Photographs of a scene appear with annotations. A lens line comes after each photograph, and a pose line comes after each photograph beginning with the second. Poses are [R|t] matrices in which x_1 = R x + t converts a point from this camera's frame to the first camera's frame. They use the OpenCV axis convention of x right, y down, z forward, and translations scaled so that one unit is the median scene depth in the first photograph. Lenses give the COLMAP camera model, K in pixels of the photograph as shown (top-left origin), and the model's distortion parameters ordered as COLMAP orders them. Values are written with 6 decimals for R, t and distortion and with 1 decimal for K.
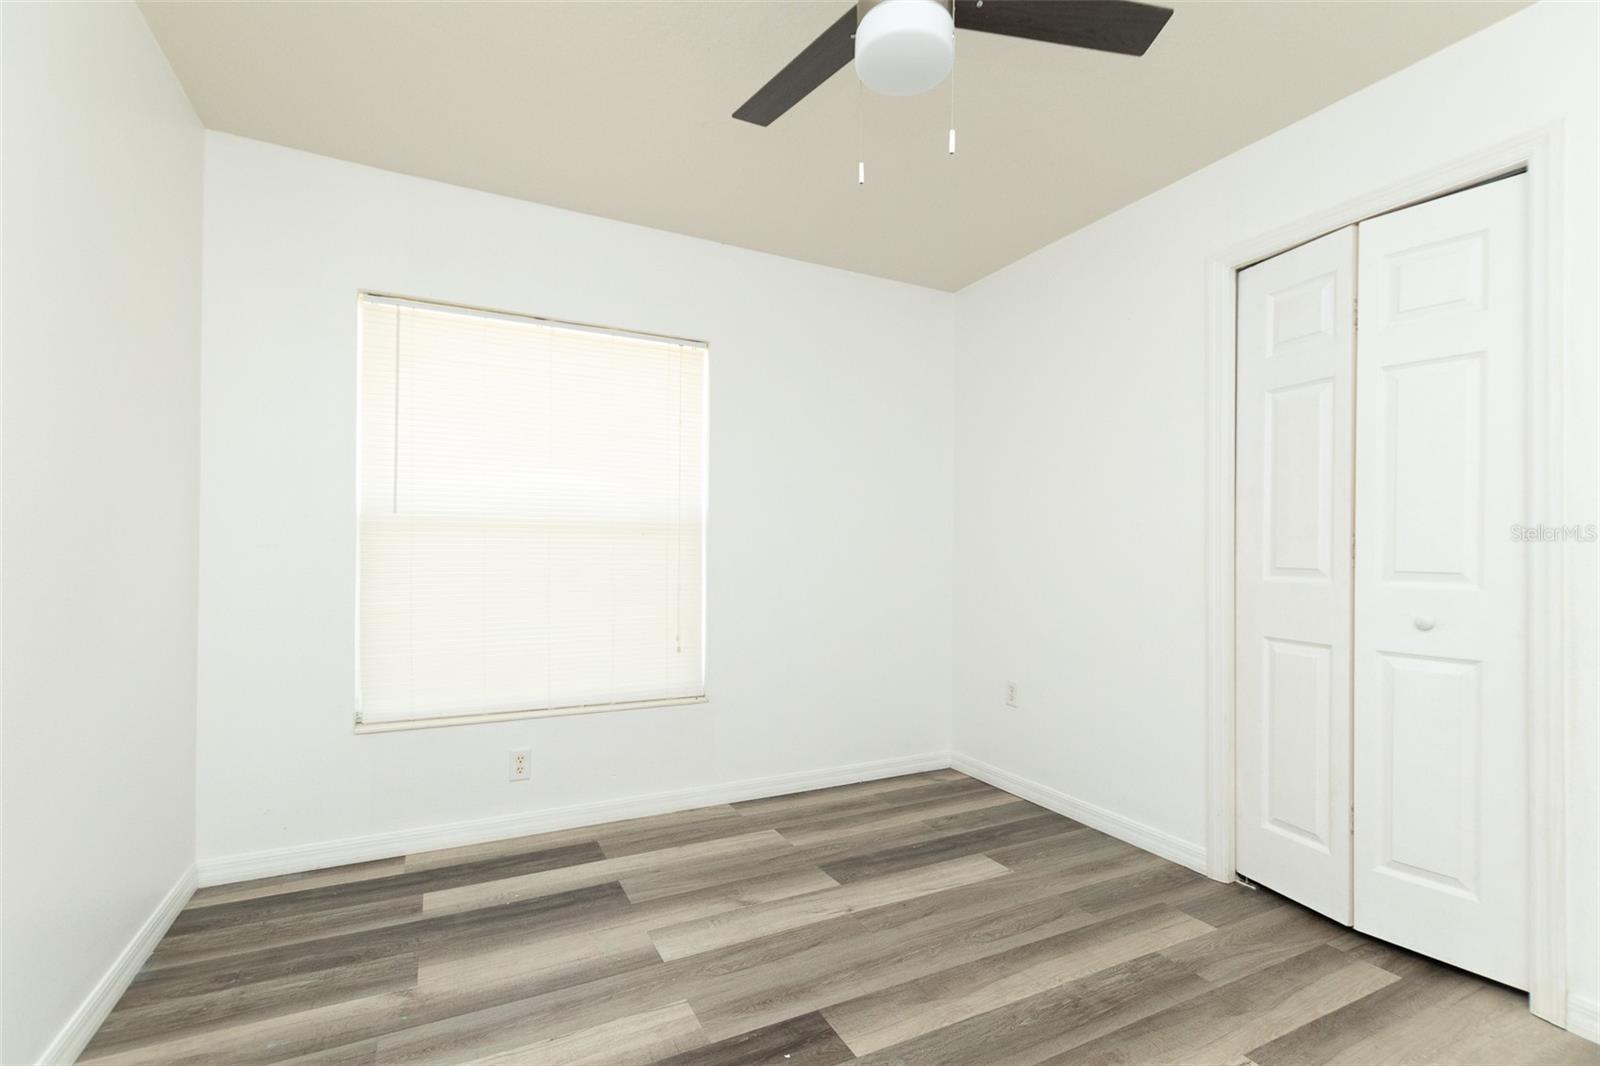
lens RADIAL K [[725.0, 0, 830.9], [0, 725.0, 533.2], [0, 0, 1]] dist [0.009730, -0.003511]
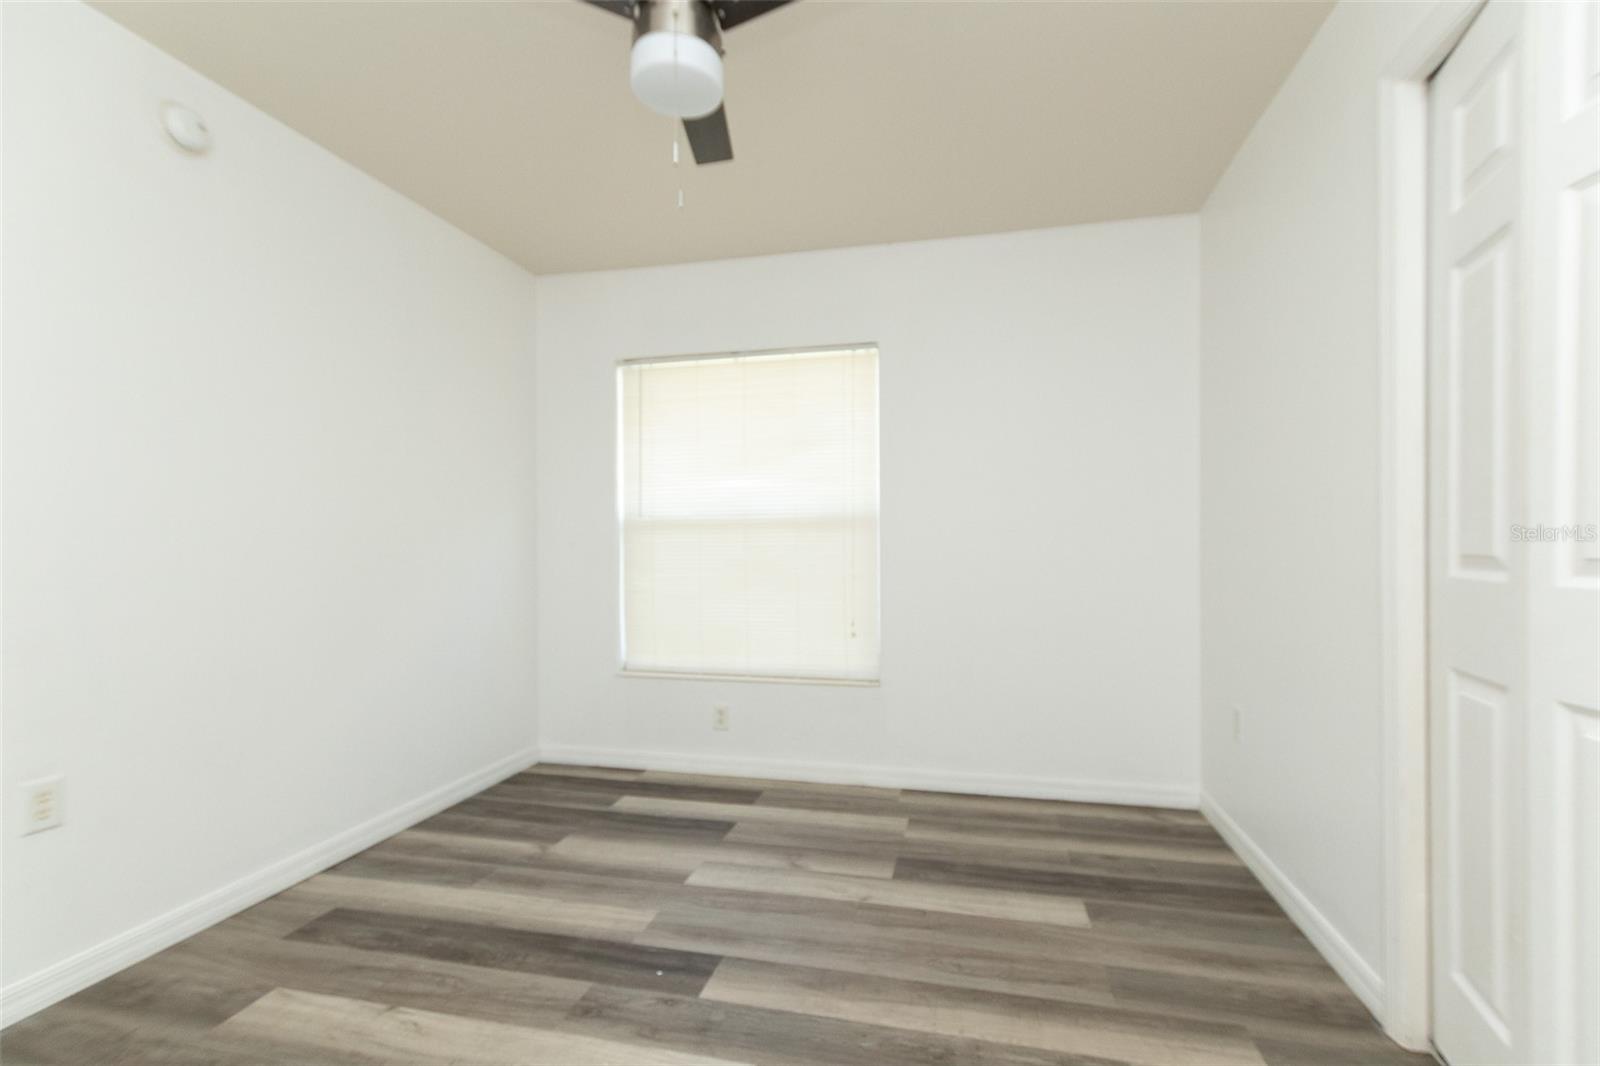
lens RADIAL K [[725.0, 0, 790.0], [0, 725.0, 537.2], [0, 0, 1]] dist [0.009730, -0.003511]
pose [[0.759097, -0.019857, -0.650675, 0.569379], [0.027913, 0.999608, 0.002058, 0.014983], [0.650379, -0.019724, 0.759354, 0.172112]]
